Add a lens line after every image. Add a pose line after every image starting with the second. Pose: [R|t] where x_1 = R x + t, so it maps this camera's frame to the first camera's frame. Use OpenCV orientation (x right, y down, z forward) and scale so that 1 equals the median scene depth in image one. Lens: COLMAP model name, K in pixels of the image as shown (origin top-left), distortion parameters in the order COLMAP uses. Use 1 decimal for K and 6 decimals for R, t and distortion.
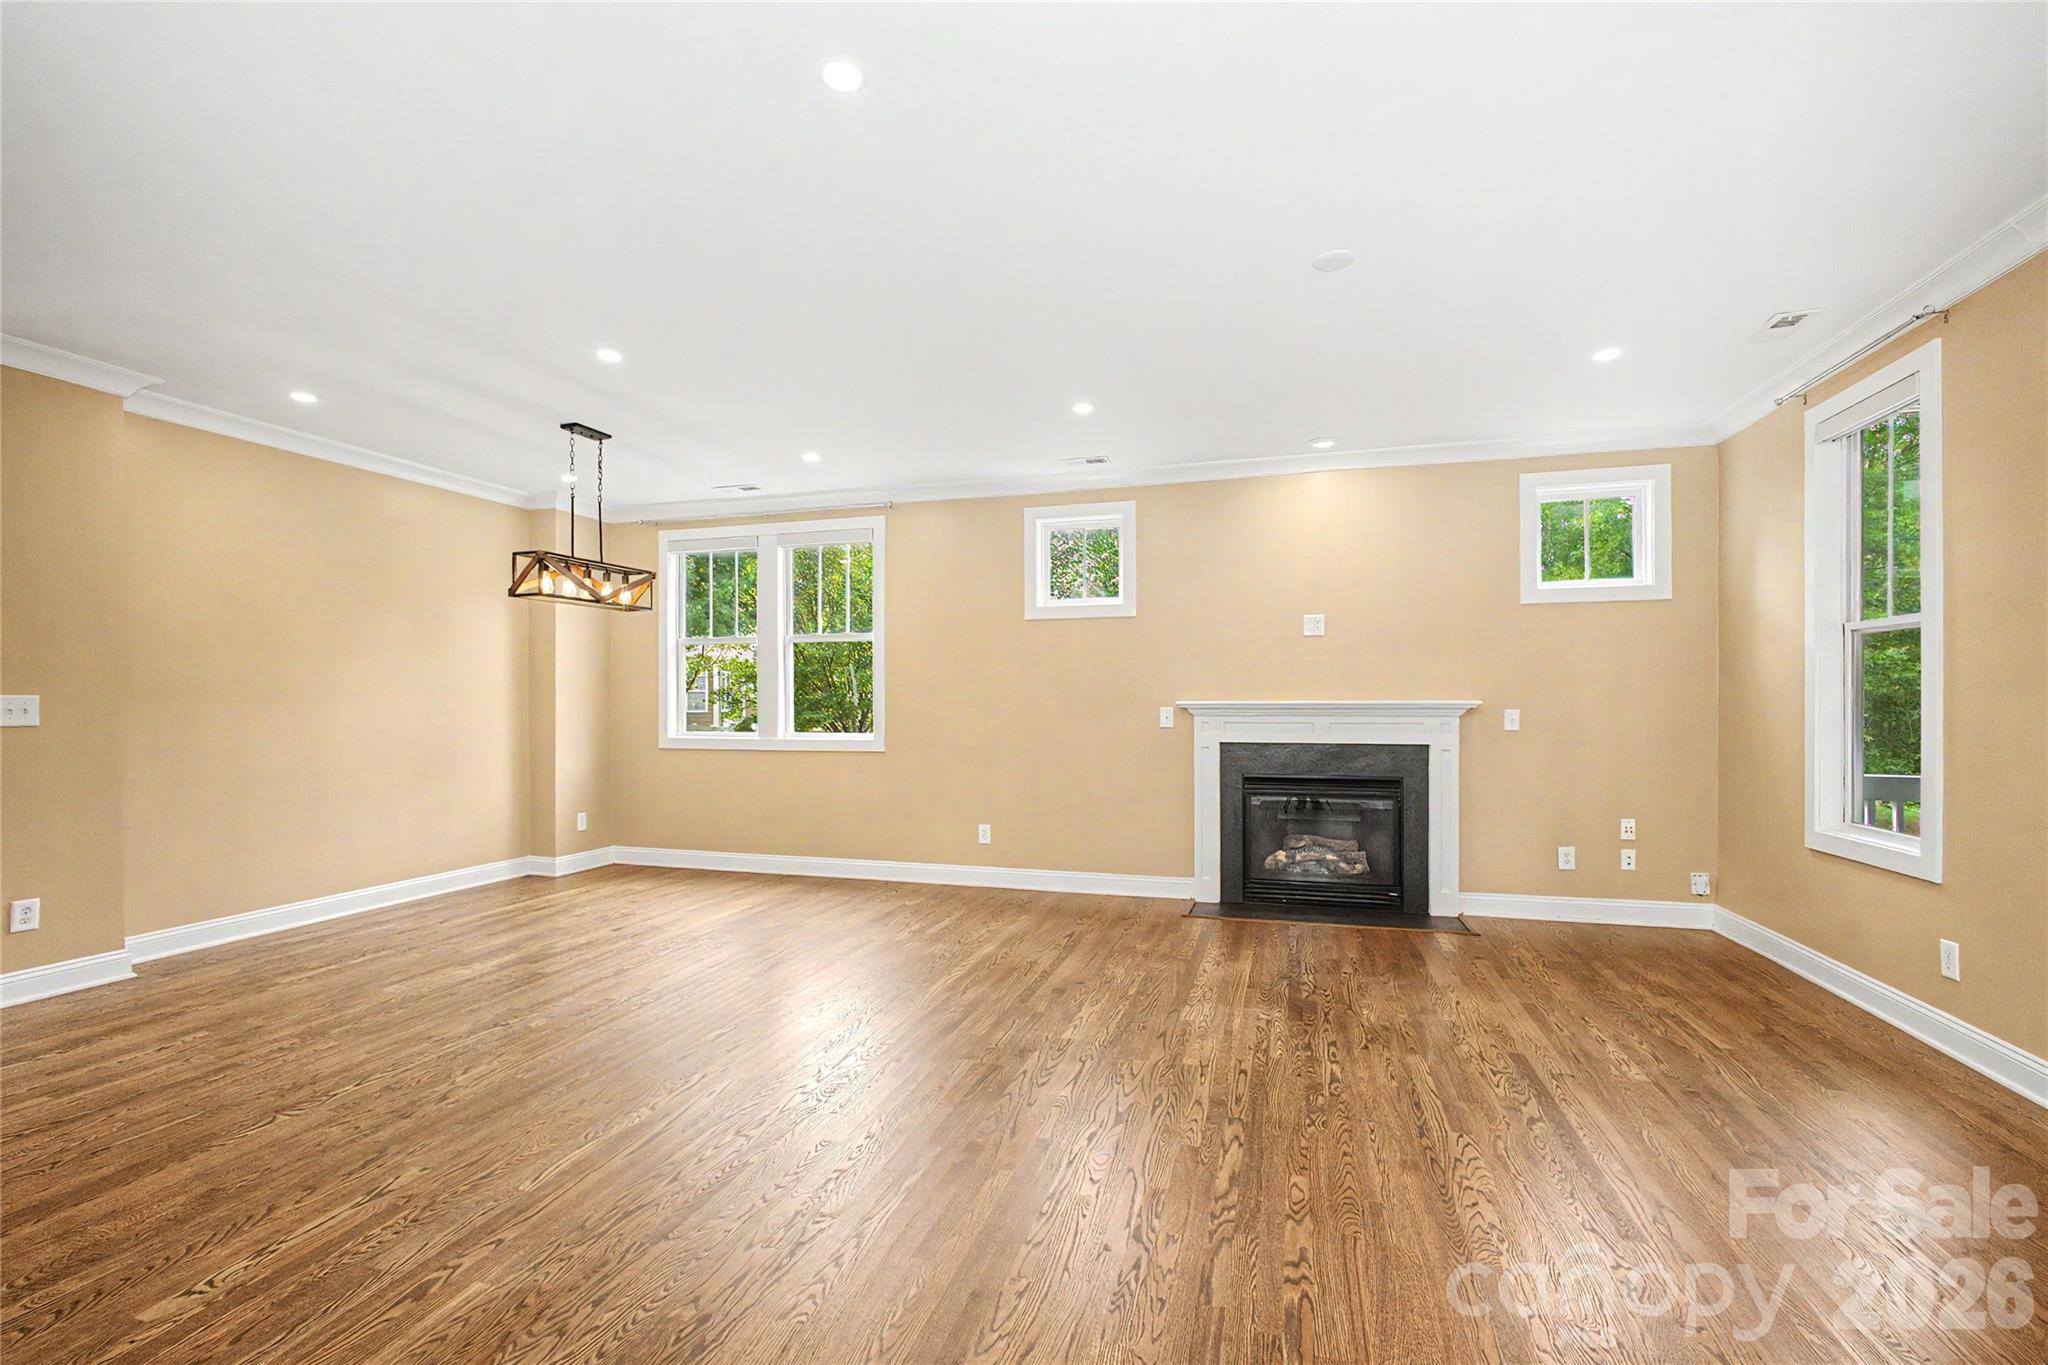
lens RADIAL K [[893.8, 0, 1021.0], [0, 893.8, 694.2], [0, 0, 1]] dist [-0.013764, 0.006282]
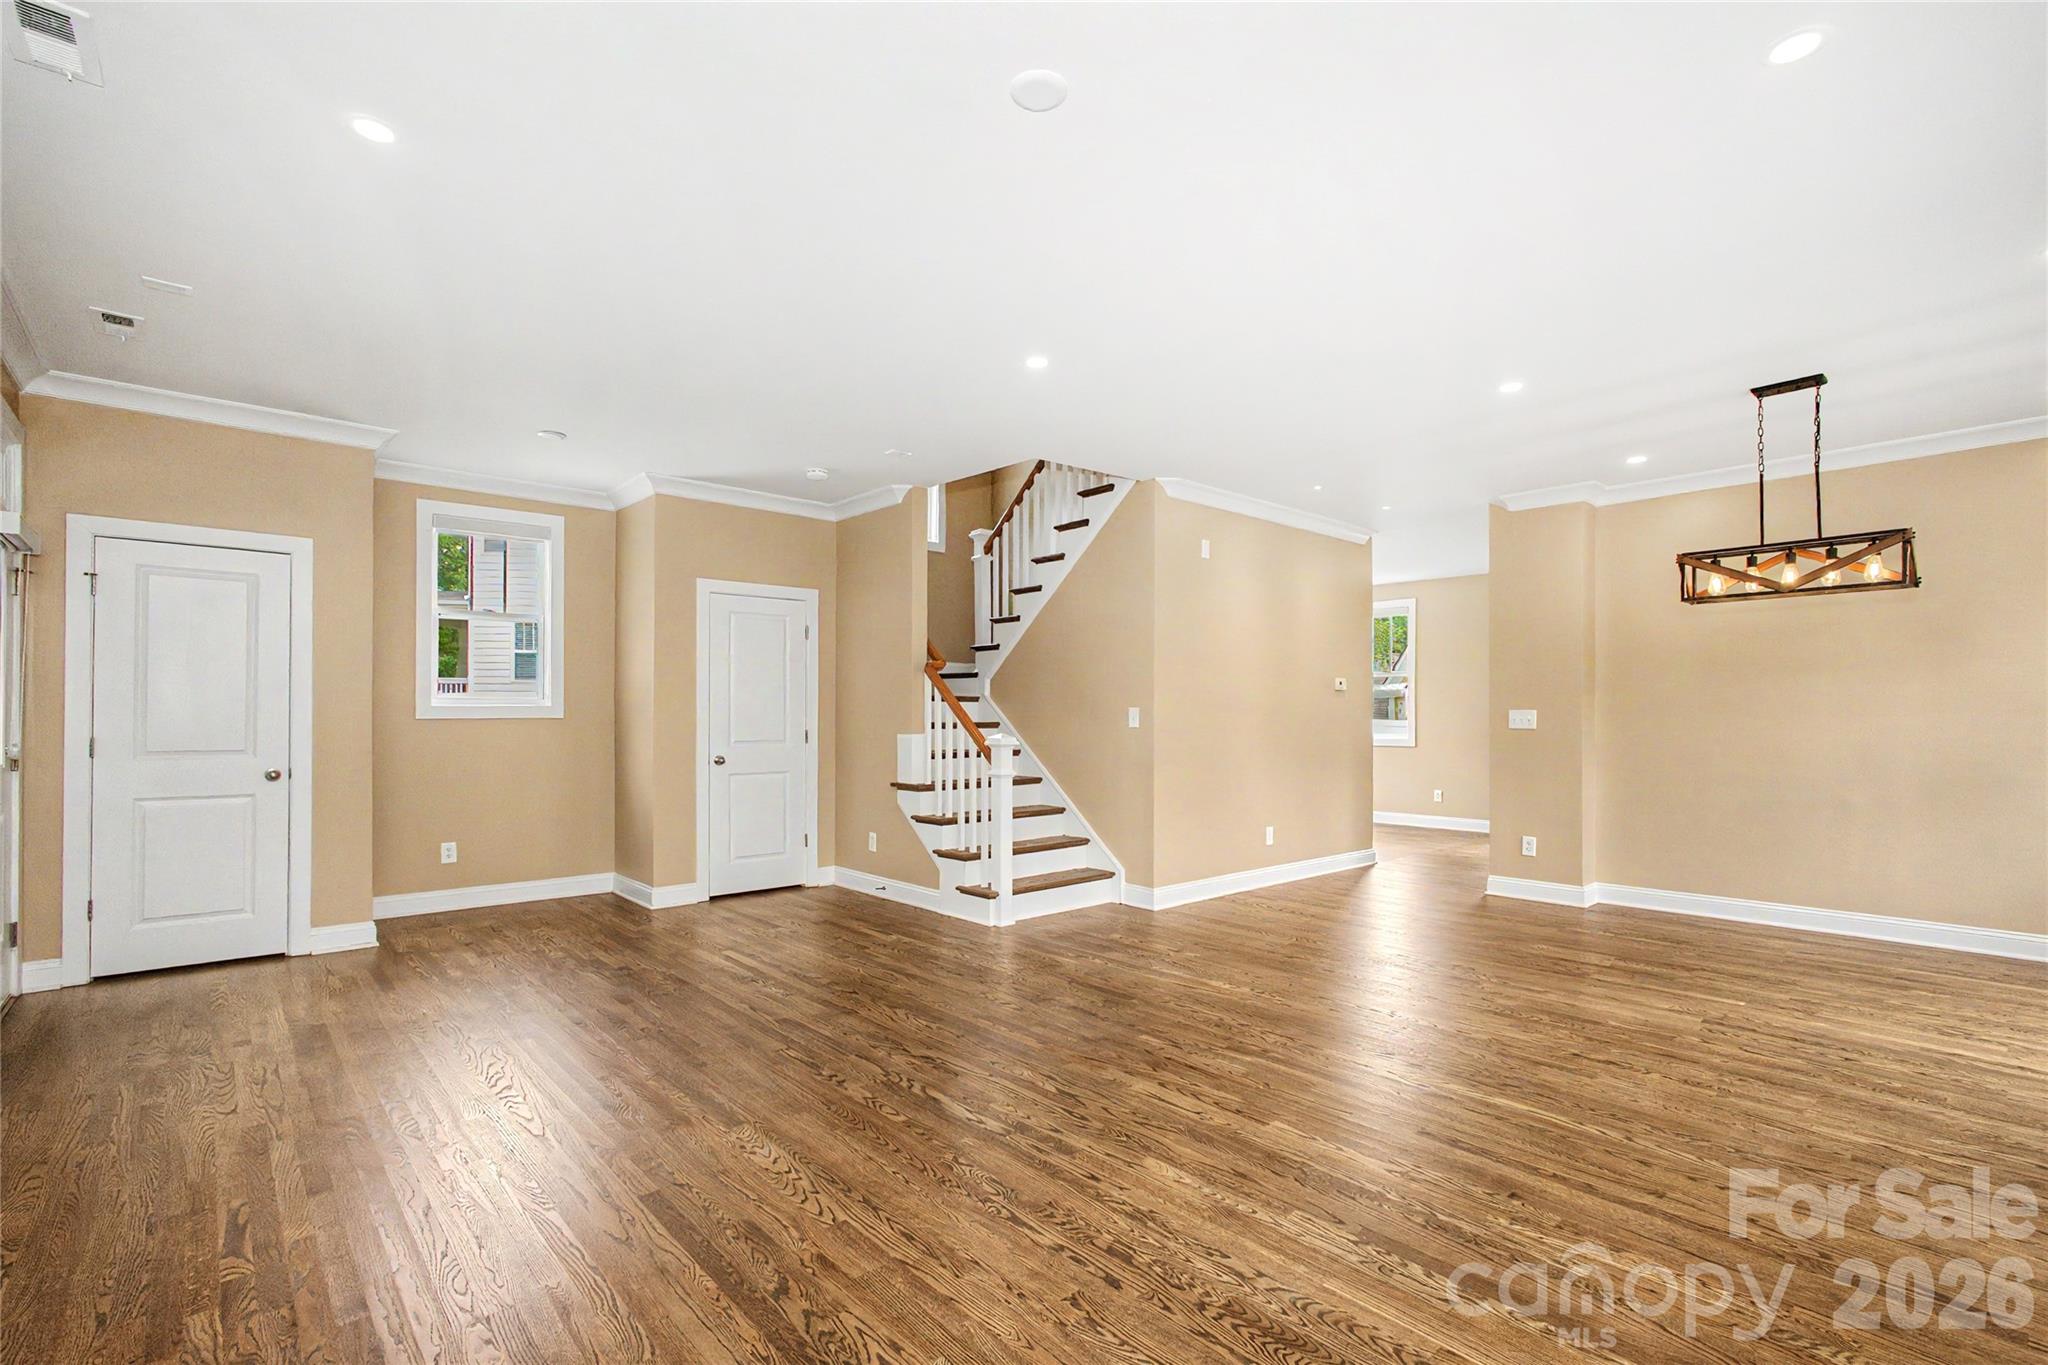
lens RADIAL K [[923.6, 0, 1032.9], [0, 923.6, 712.7], [0, 0, 1]] dist [-0.002791, 0.000806]
pose [[-0.512000, -0.001601, -0.858984, 0.690361], [0.007435, 0.999953, -0.006295, 0.008796], [0.858953, -0.009609, -0.511964, 0.965383]]
